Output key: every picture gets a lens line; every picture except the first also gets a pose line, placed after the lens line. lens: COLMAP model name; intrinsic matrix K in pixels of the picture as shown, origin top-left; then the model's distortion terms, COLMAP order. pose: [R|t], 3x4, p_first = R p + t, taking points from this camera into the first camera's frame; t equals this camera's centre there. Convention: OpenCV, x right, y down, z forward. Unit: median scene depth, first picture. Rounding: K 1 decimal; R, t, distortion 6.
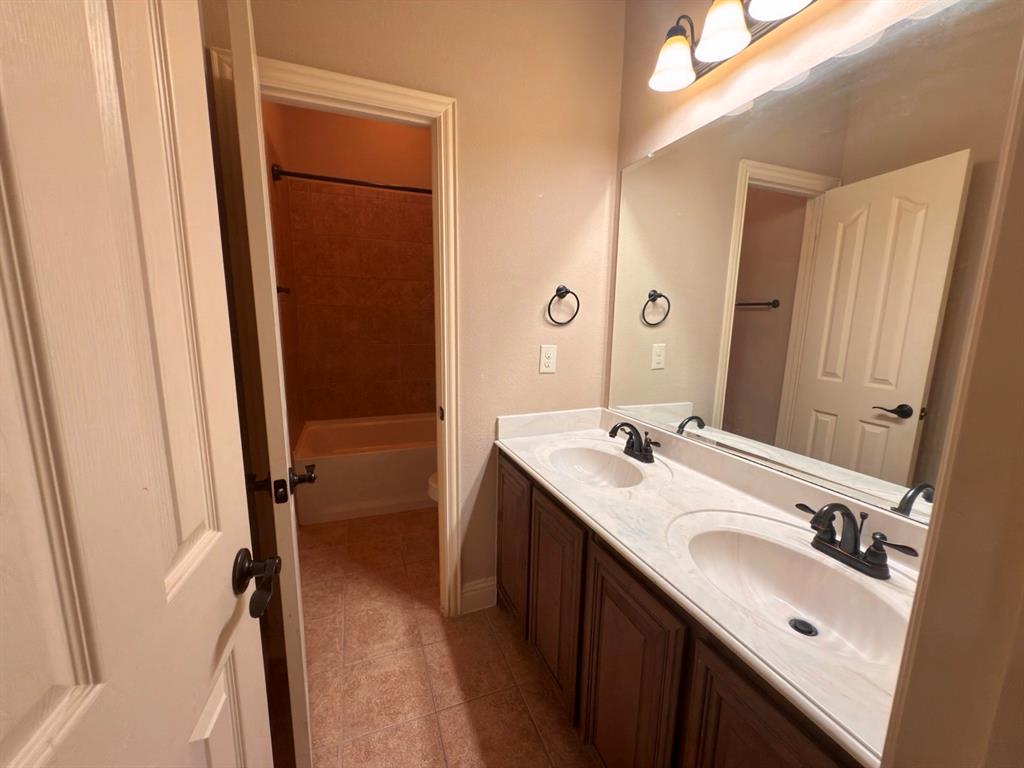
lens RADIAL K [[407.3, 0, 511.8], [0, 407.3, 384.4], [0, 0, 1]] dist [0.000487, -0.000085]
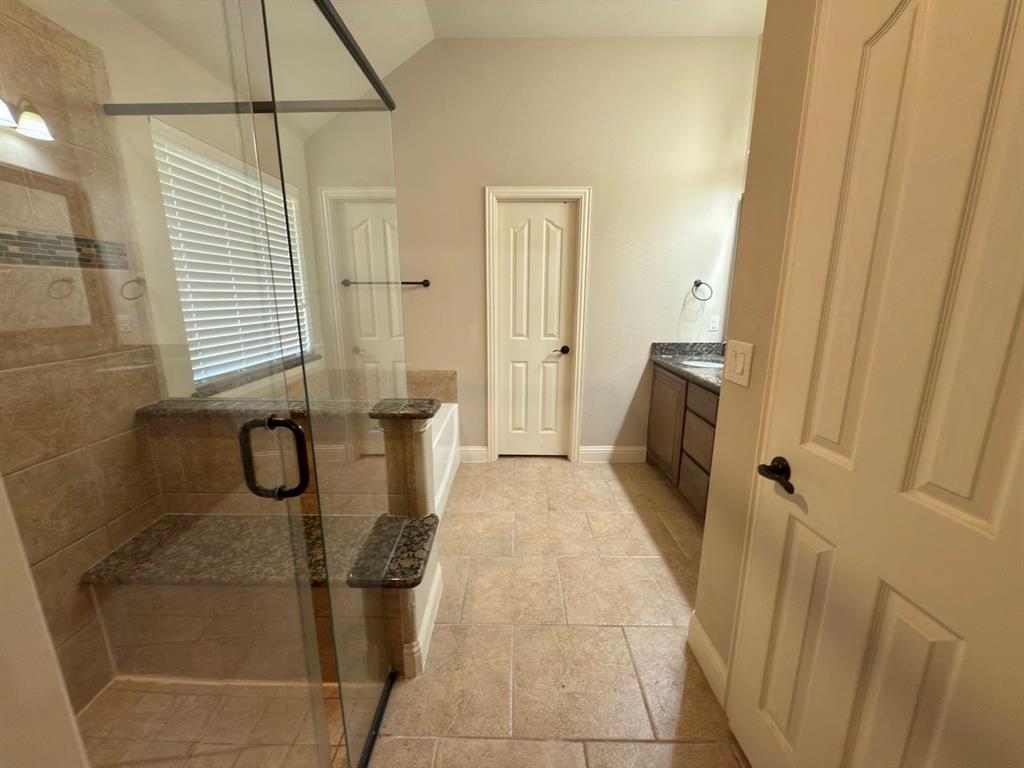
lens RADIAL K [[407.3, 0, 509.5], [0, 407.3, 384.7], [0, 0, 1]] dist [0.000487, -0.000085]
pose [[0.369492, -0.215511, 0.903898, -0.588419], [0.158494, 0.973097, 0.167221, -0.101092], [-0.915618, 0.081475, 0.393708, 0.477285]]
